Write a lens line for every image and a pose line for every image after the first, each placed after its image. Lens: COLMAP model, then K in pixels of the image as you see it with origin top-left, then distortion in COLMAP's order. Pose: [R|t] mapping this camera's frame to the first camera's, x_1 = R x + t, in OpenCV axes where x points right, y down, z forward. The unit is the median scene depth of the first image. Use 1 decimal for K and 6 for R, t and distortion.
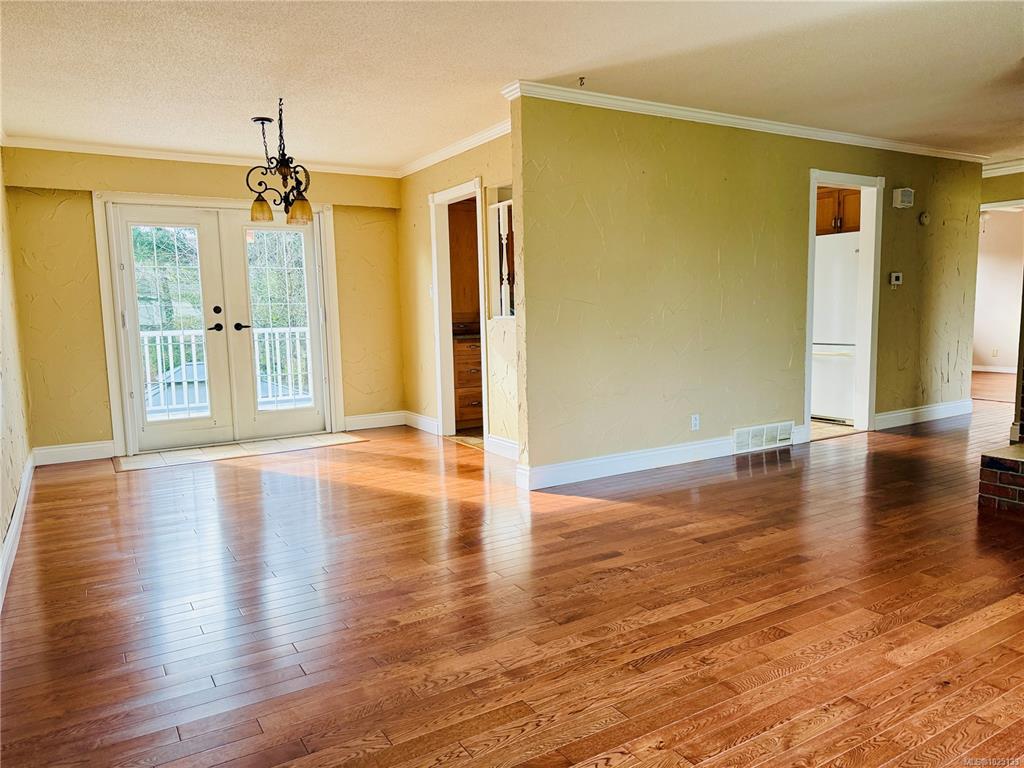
lens RADIAL K [[715.5, 0, 512.0], [0, 715.5, 384.0], [0, 0, 1]] dist [0.105548, -0.153002]
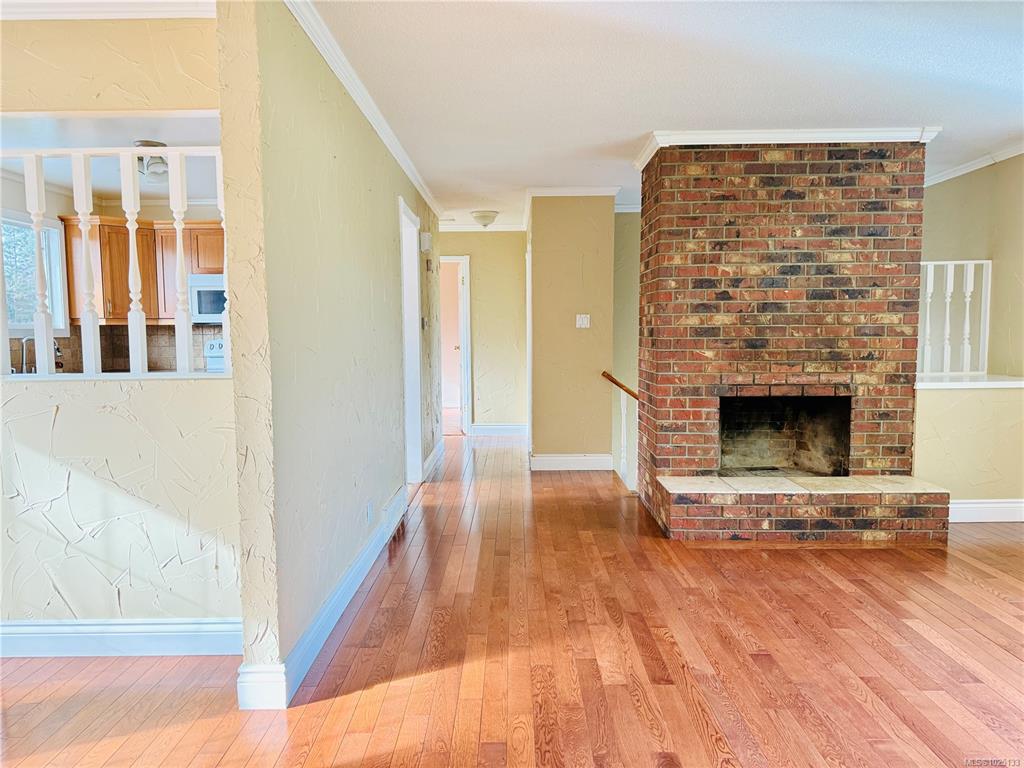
lens RADIAL K [[715.5, 0, 512.0], [0, 715.5, 384.0], [0, 0, 1]] dist [0.105548, -0.153002]
pose [[0.522346, -0.043796, 0.851608, -0.414187], [0.088961, 0.996029, -0.003343, -0.088947], [-0.848081, 0.077506, 0.524168, 0.701742]]
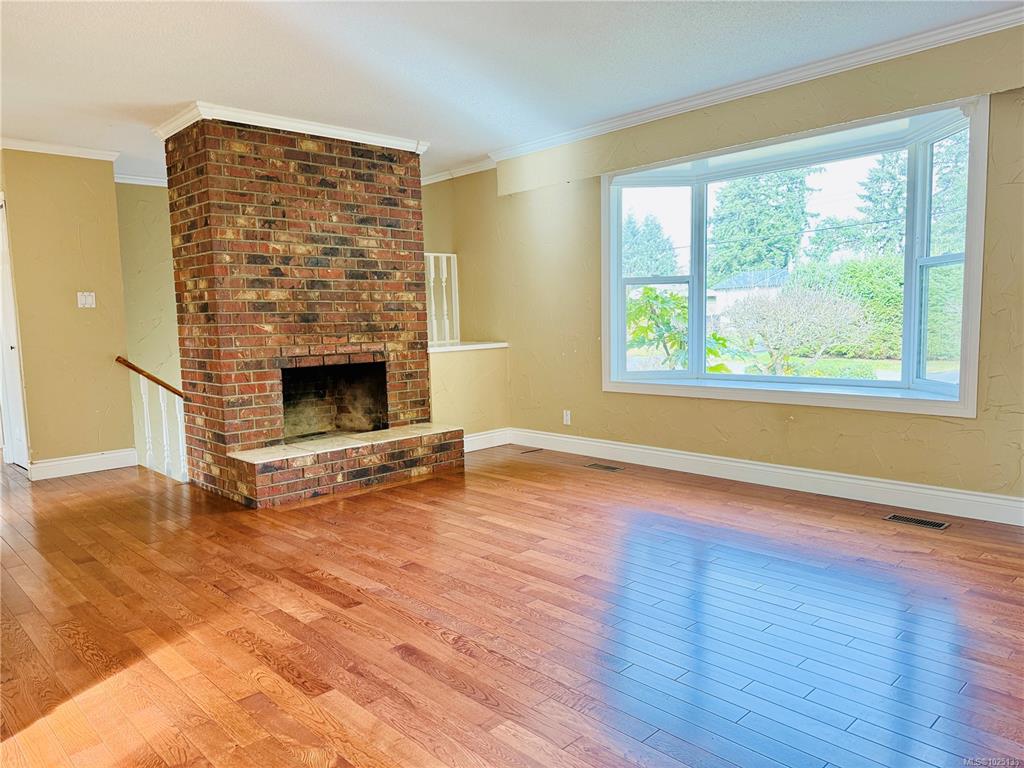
lens RADIAL K [[715.5, 0, 512.0], [0, 715.5, 384.0], [0, 0, 1]] dist [0.105548, -0.153002]
pose [[-0.215062, -0.063157, 0.974556, -0.539309], [0.138834, 0.985794, 0.094523, -0.077336], [-0.966682, 0.155630, -0.203239, 0.925376]]
